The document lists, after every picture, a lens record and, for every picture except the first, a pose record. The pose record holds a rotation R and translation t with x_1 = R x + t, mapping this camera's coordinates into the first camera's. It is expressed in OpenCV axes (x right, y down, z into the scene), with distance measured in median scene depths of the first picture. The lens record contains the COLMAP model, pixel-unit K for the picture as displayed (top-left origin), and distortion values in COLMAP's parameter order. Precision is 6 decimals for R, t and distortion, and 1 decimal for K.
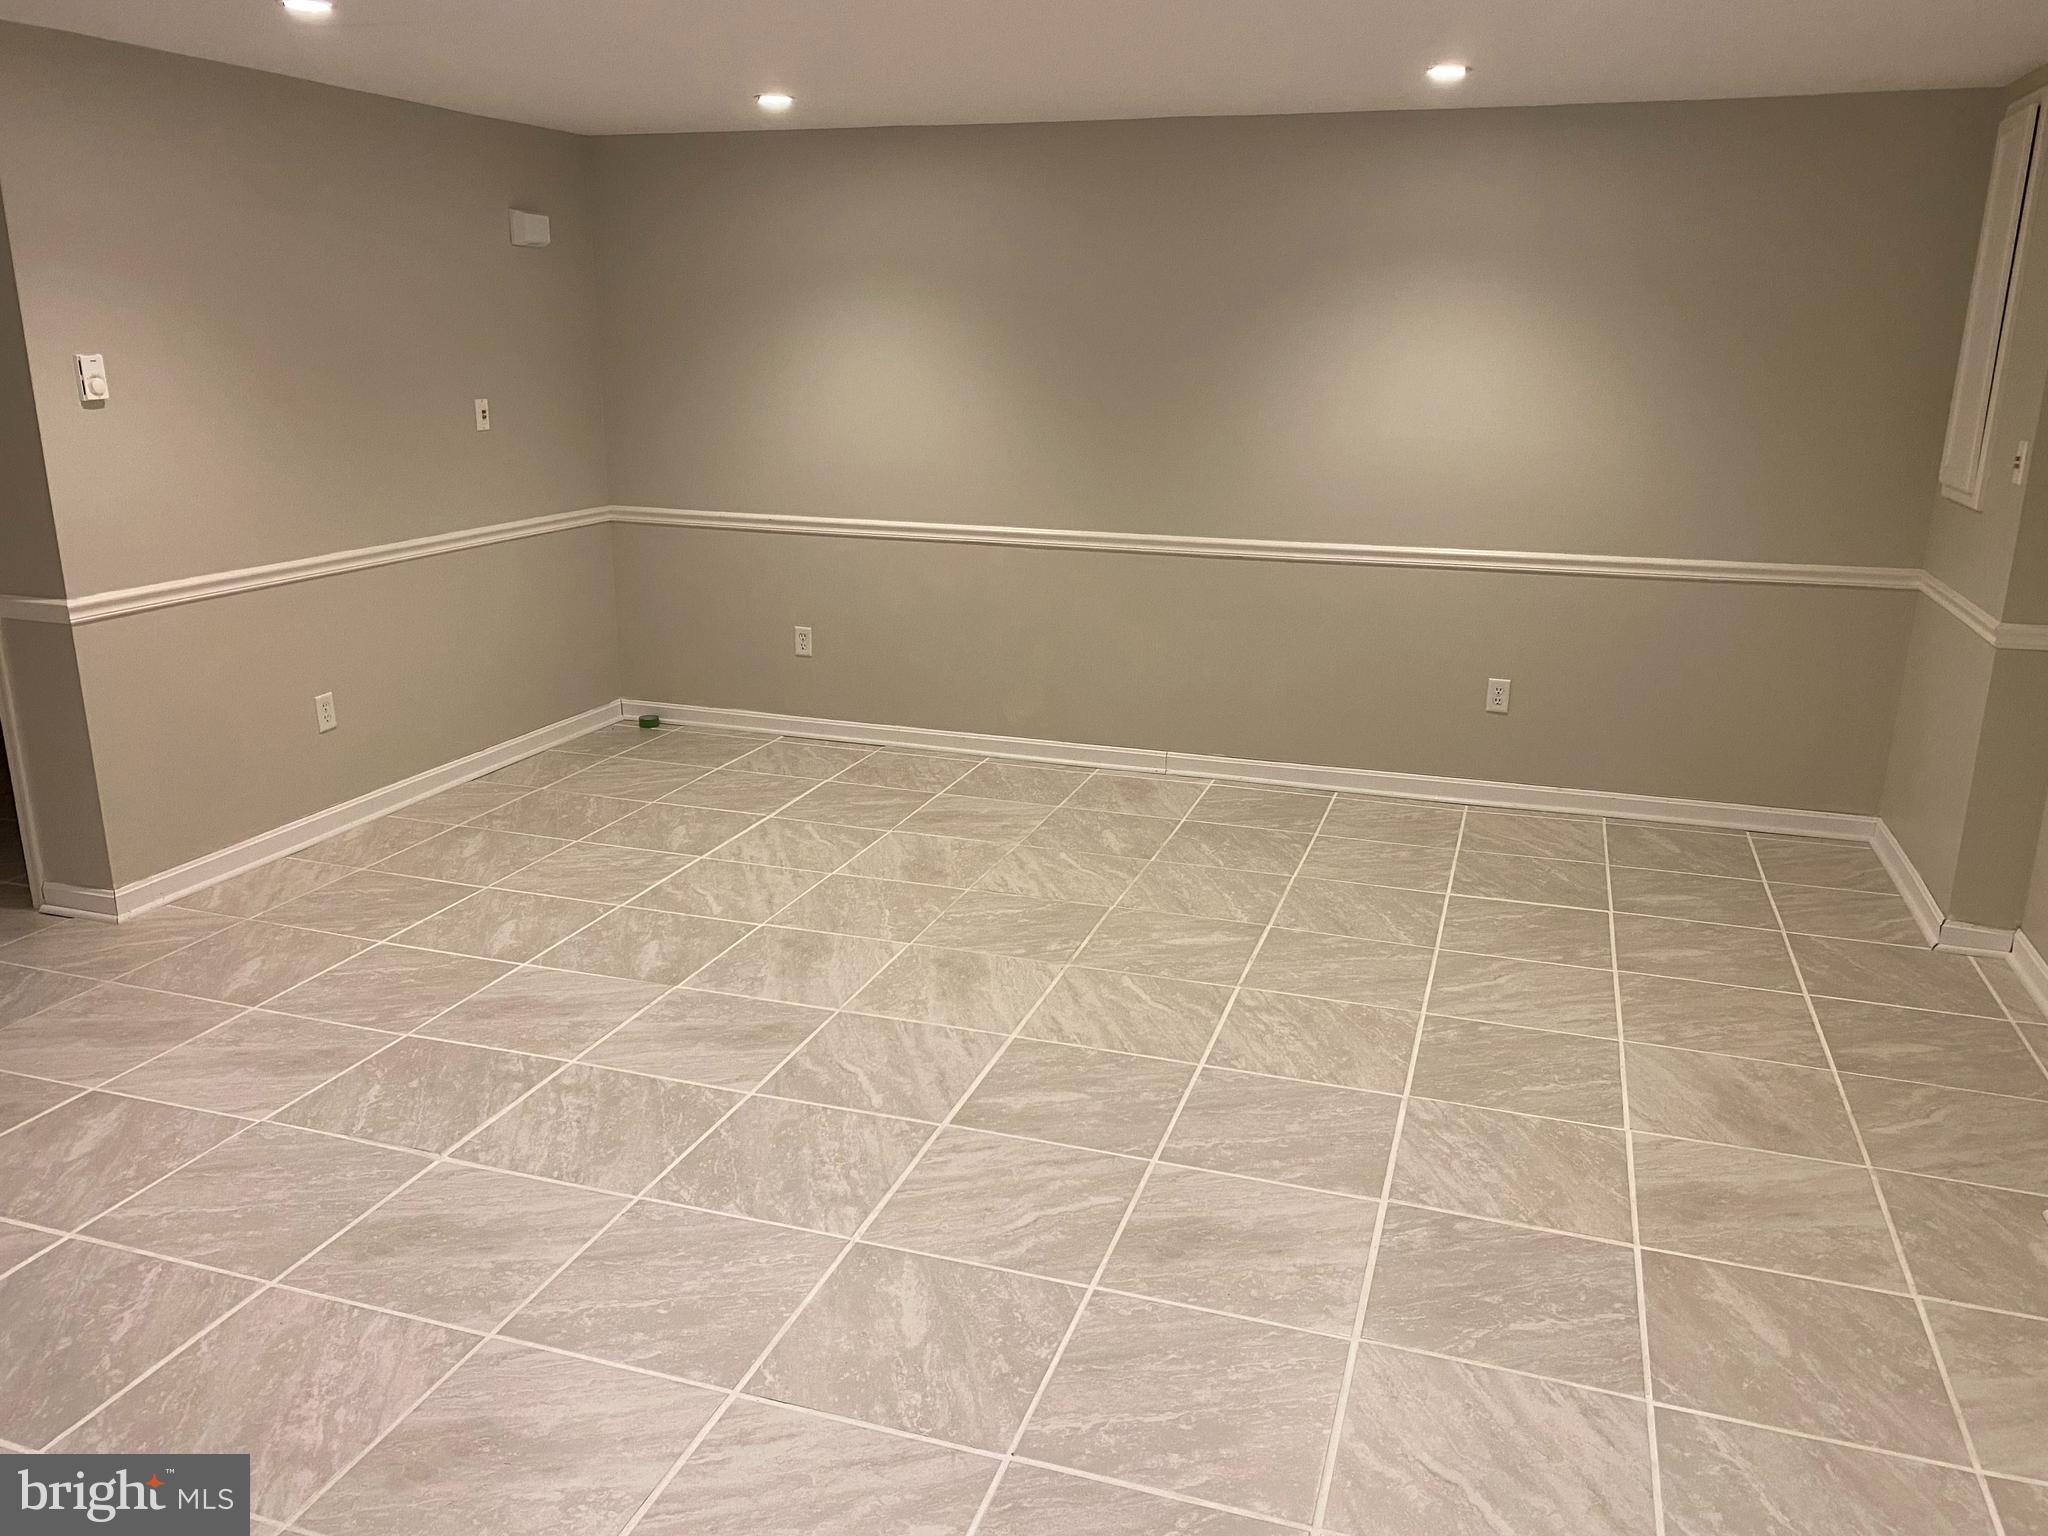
lens RADIAL K [[1561.4, 0, 1024.0], [0, 1561.4, 768.0], [0, 0, 1]] dist [0.014929, 0.004883]
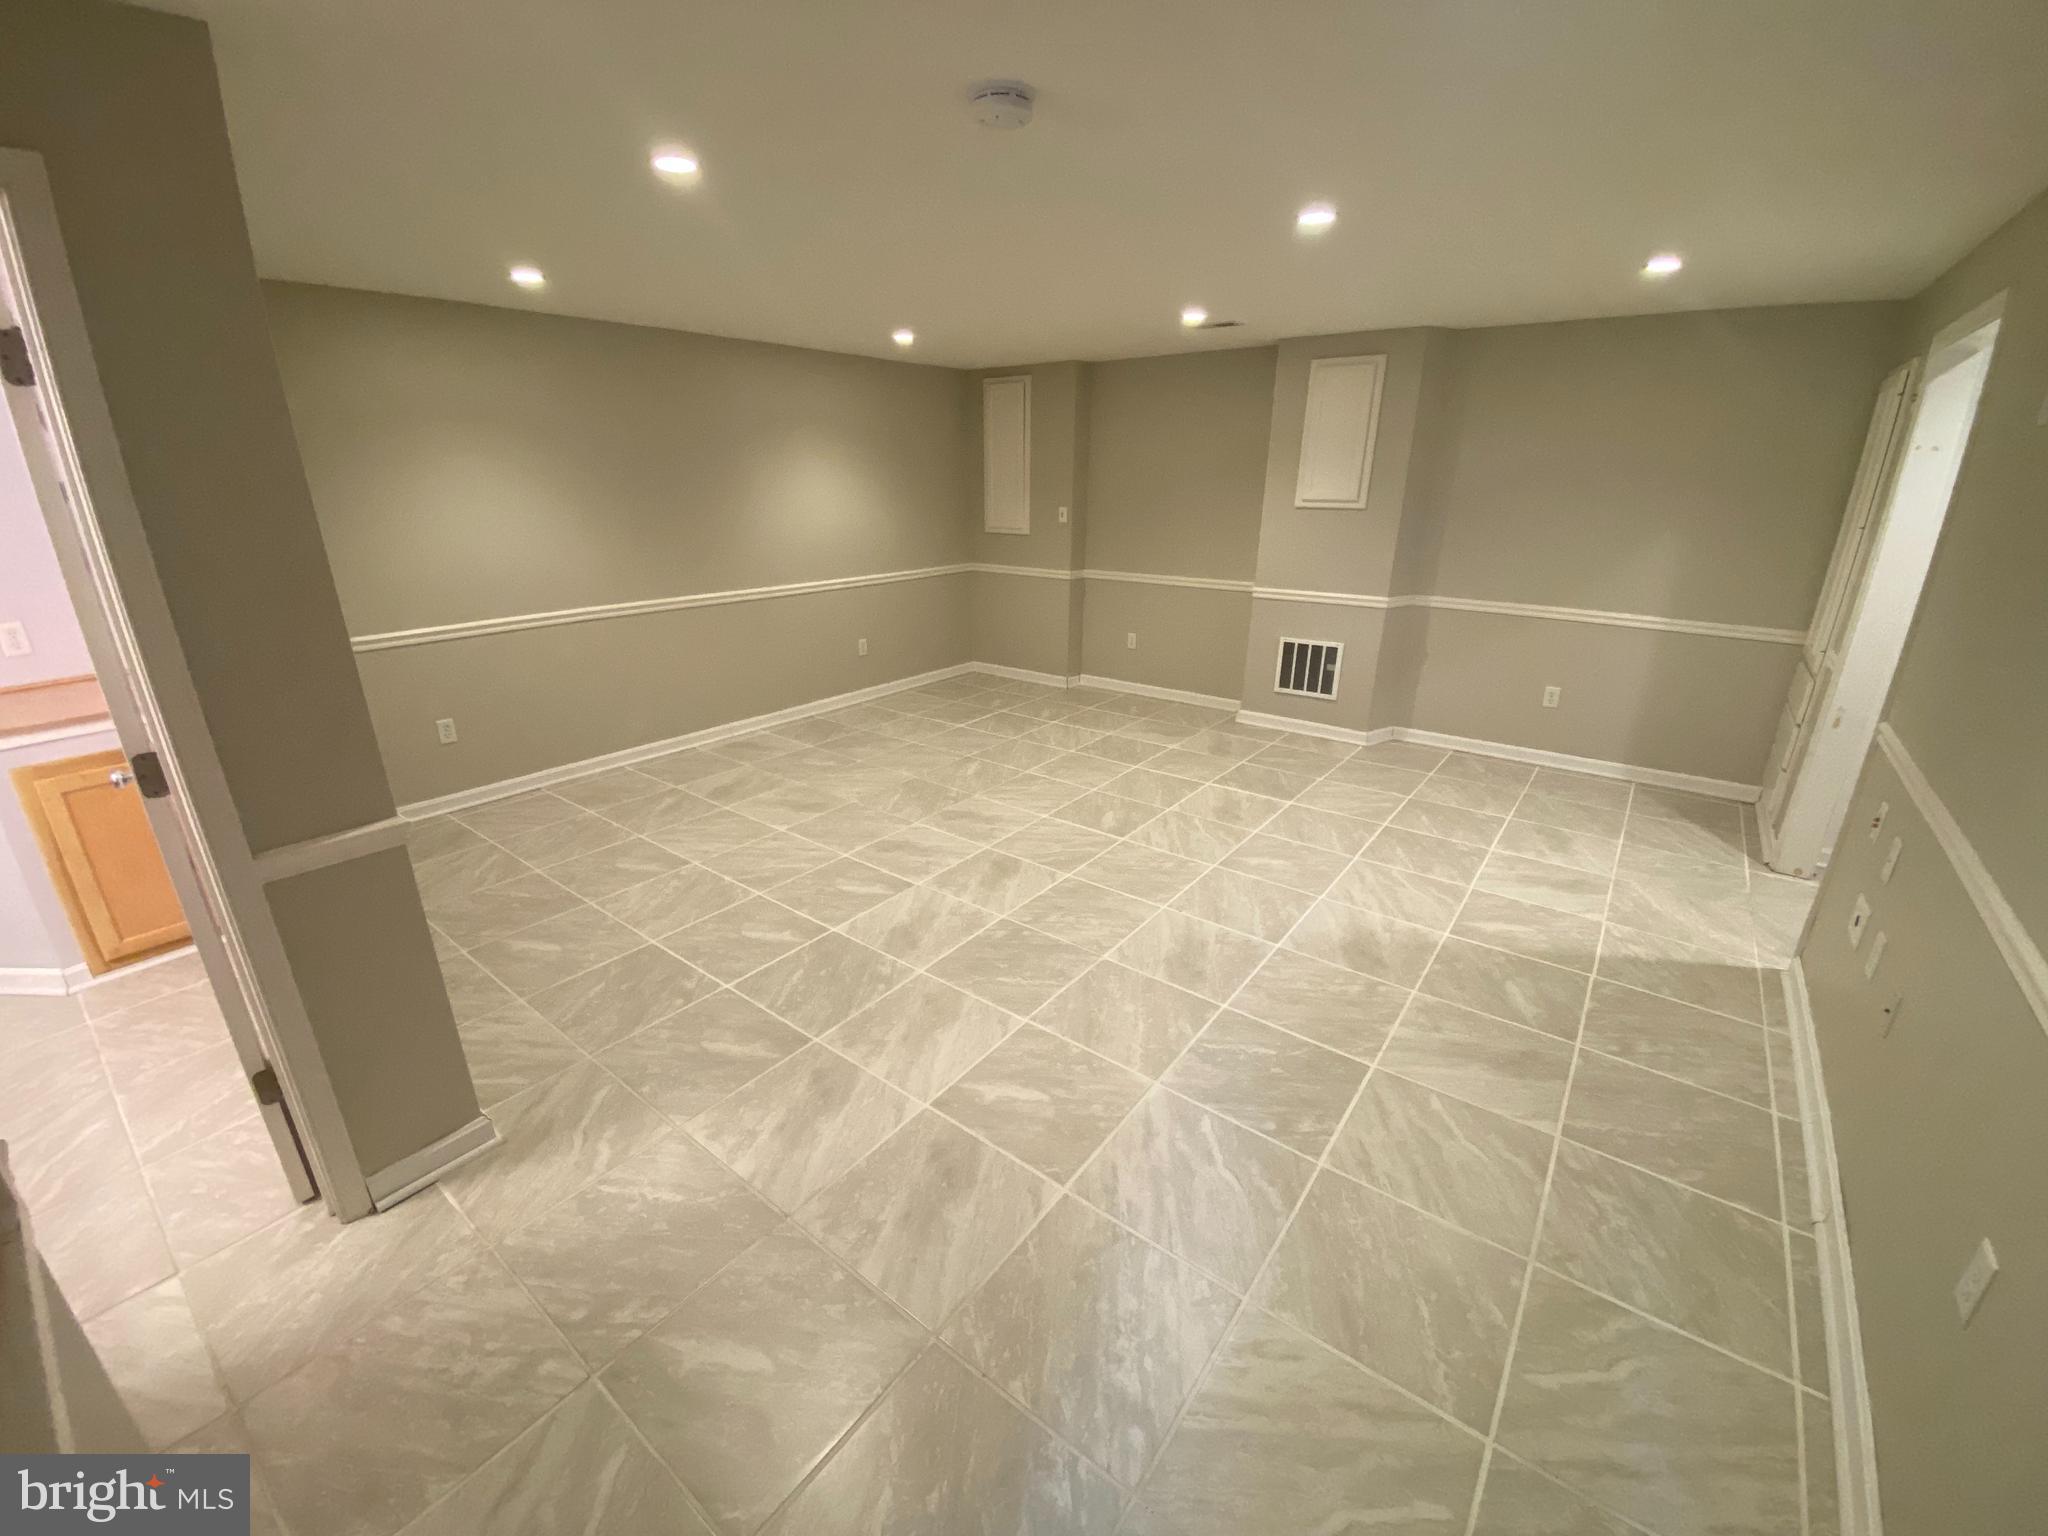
lens RADIAL K [[830.5, 0, 1024.0], [0, 830.5, 768.0], [0, 0, 1]] dist [0.026214, -0.023145]
pose [[0.324747, -0.325670, 0.887963, -0.913813], [0.259283, 0.933535, 0.247559, -0.157694], [-0.909567, 0.149839, 0.387603, 0.547132]]
